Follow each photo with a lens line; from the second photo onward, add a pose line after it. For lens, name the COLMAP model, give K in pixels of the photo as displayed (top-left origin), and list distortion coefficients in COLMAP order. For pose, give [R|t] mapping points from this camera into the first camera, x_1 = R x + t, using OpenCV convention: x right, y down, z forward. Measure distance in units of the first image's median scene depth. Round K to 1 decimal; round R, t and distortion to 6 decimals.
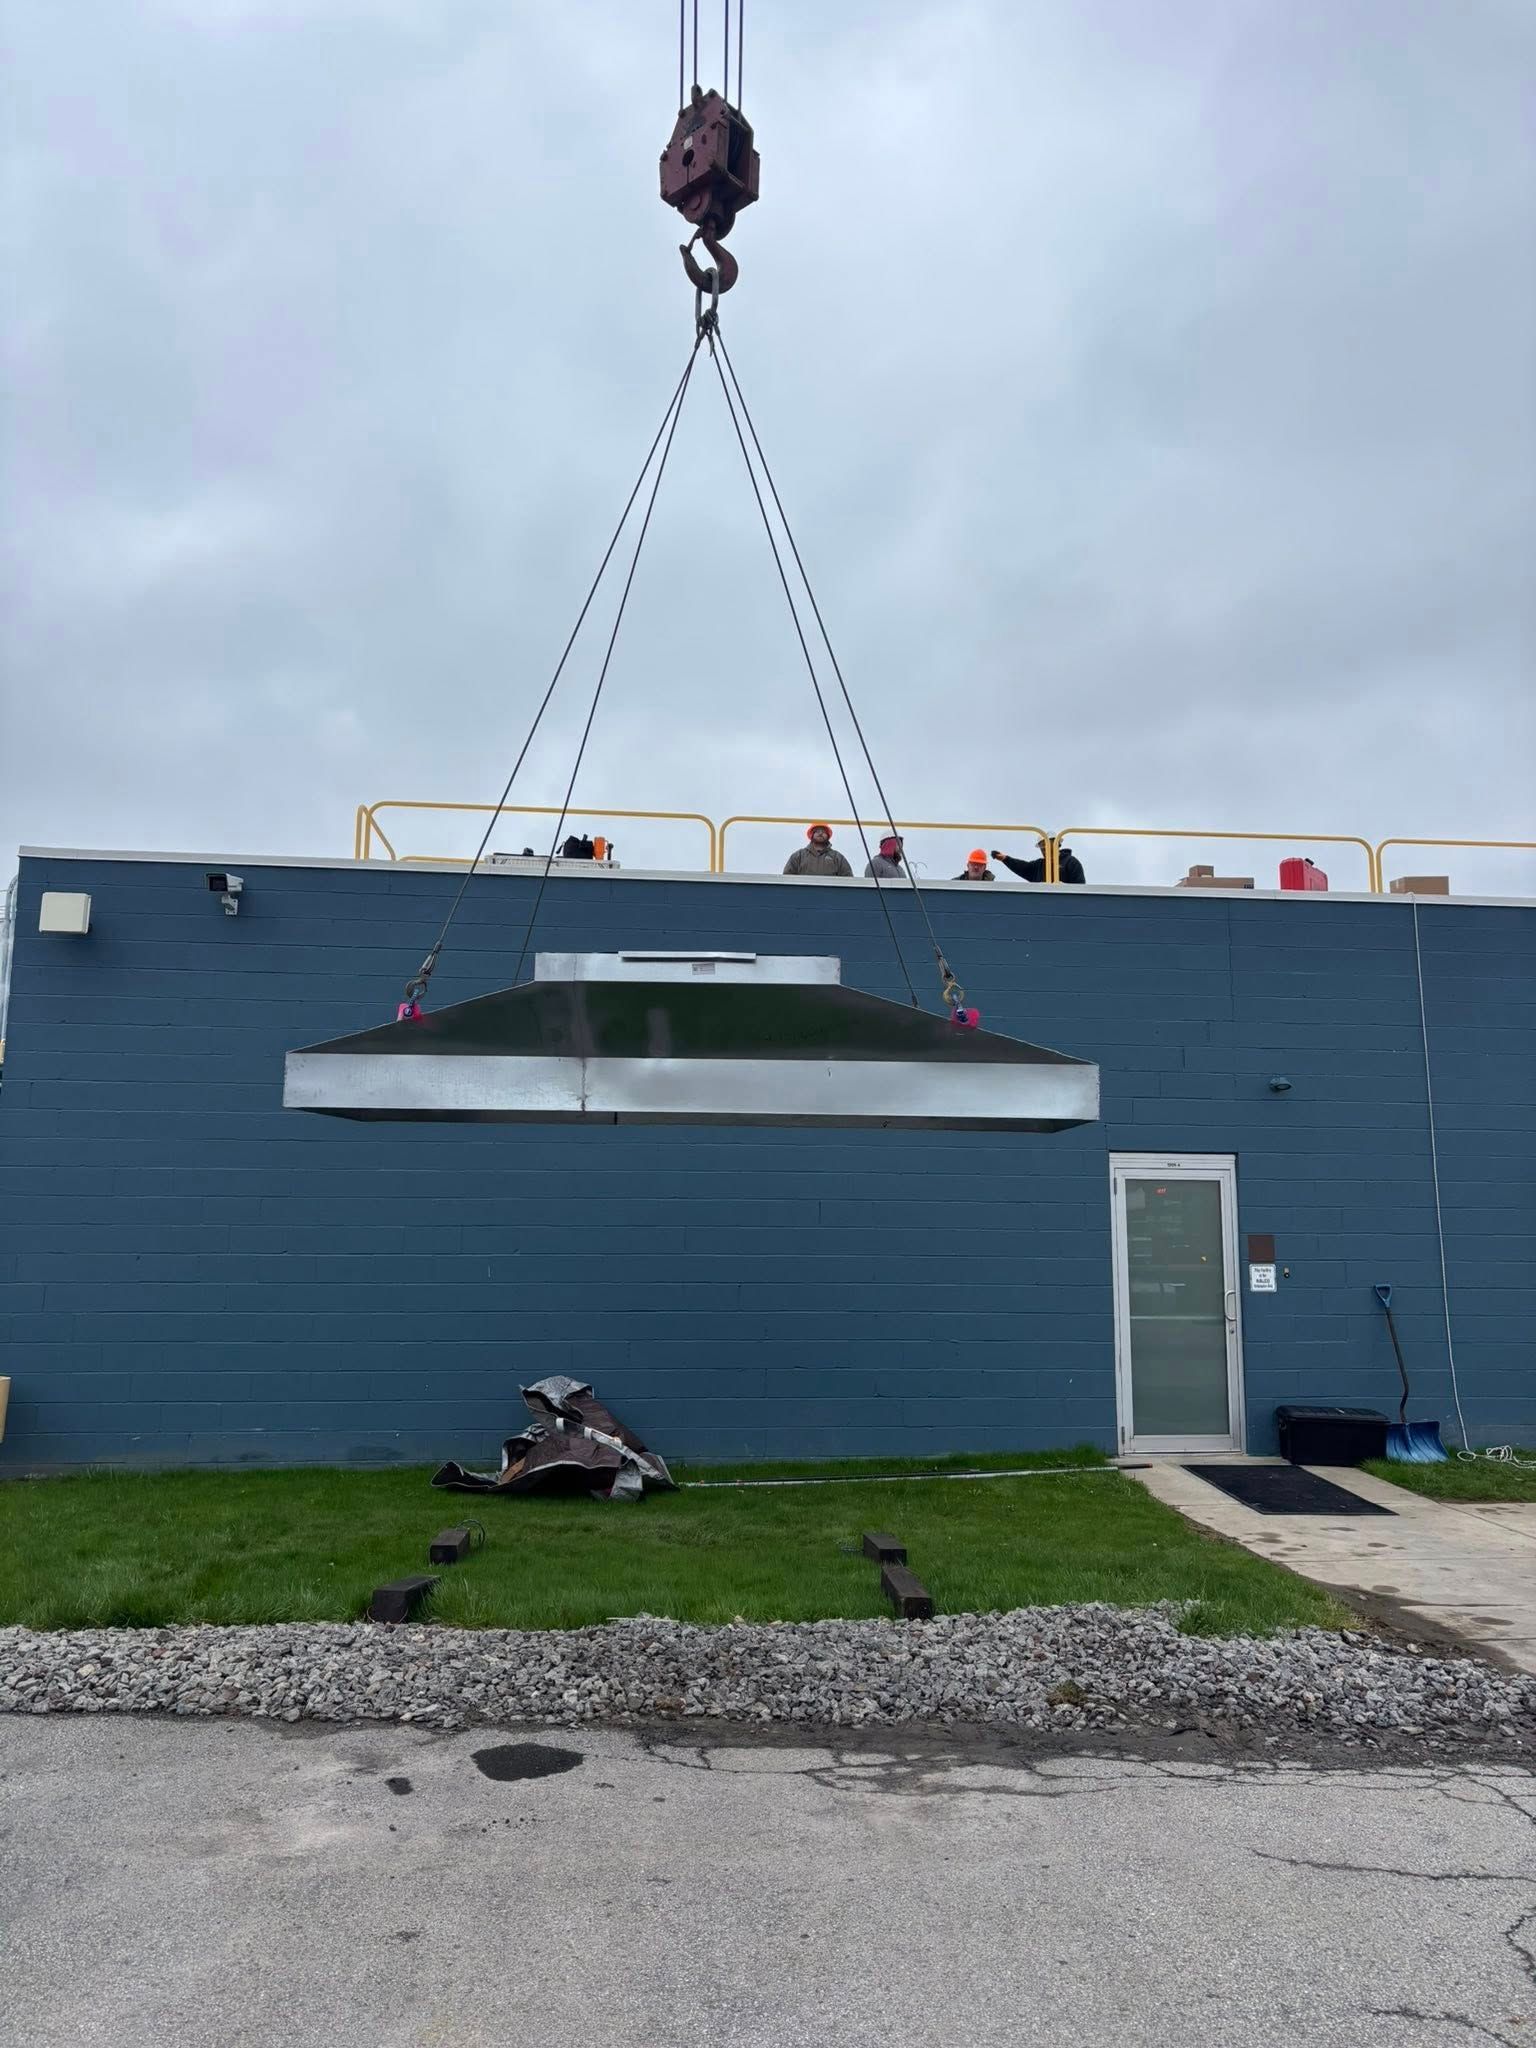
lens RADIAL K [[1569.5, 0, 741.7], [0, 1569.5, 1029.6], [0, 0, 1]] dist [0.078652, -0.109122]
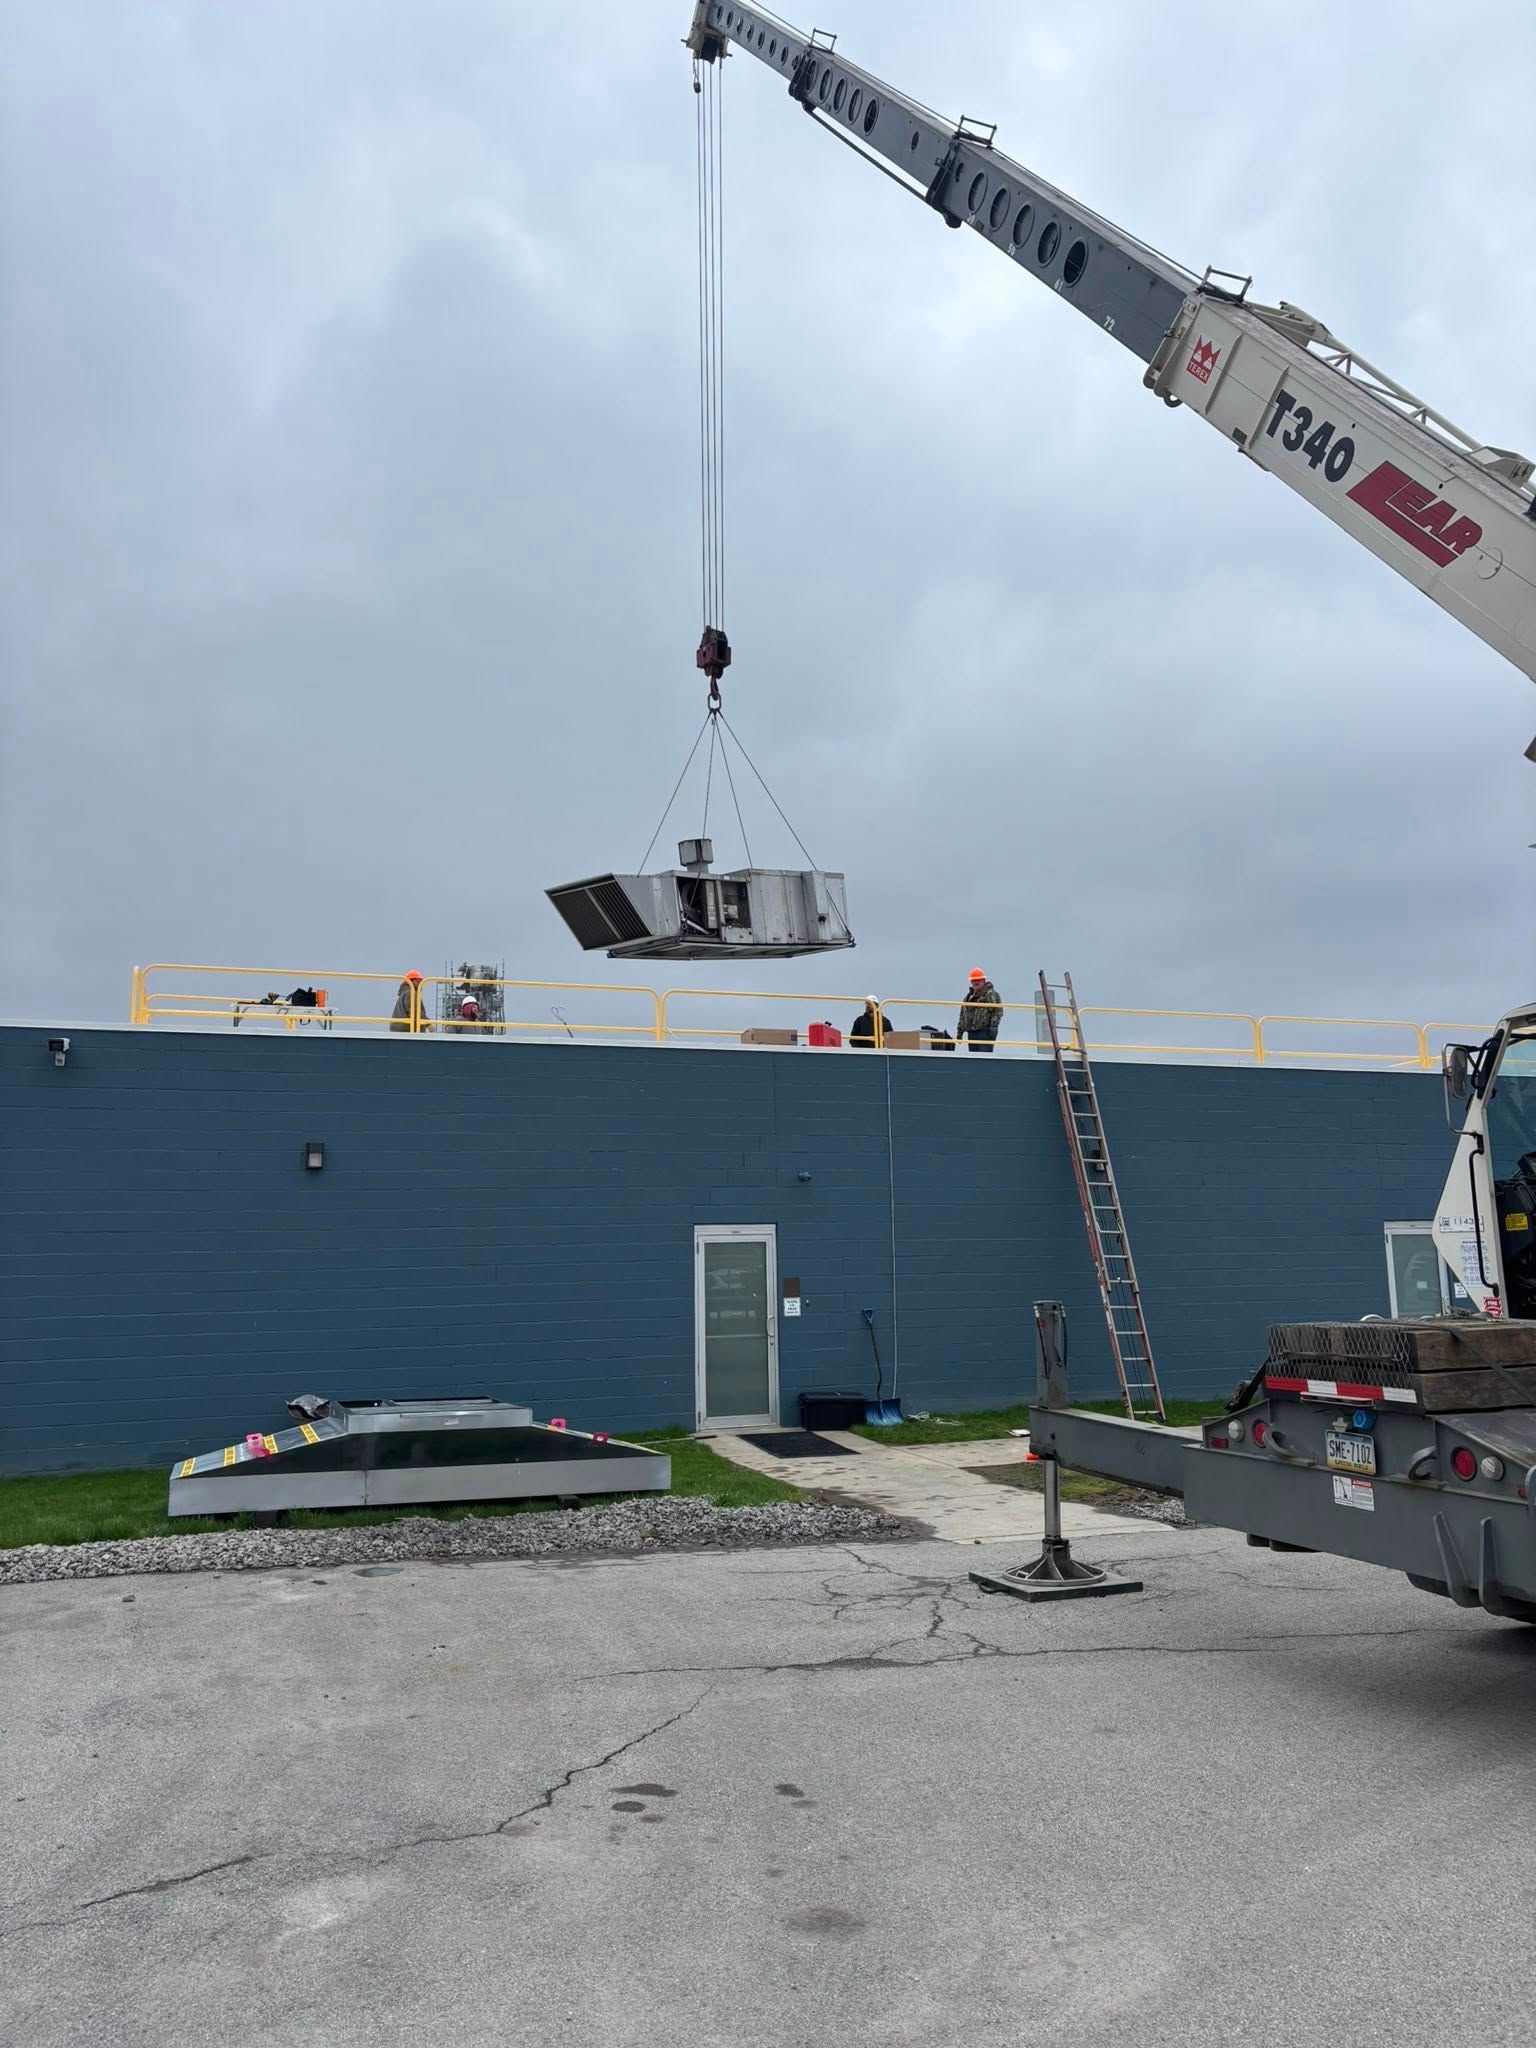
lens RADIAL K [[1569.5, 0, 741.7], [0, 1569.5, 1029.6], [0, 0, 1]] dist [0.078652, -0.109122]
pose [[0.970974, 0.011550, 0.238908, -0.081909], [-0.006787, 0.999762, -0.020749, -0.081262], [-0.239091, 0.018525, 0.970821, -0.478736]]
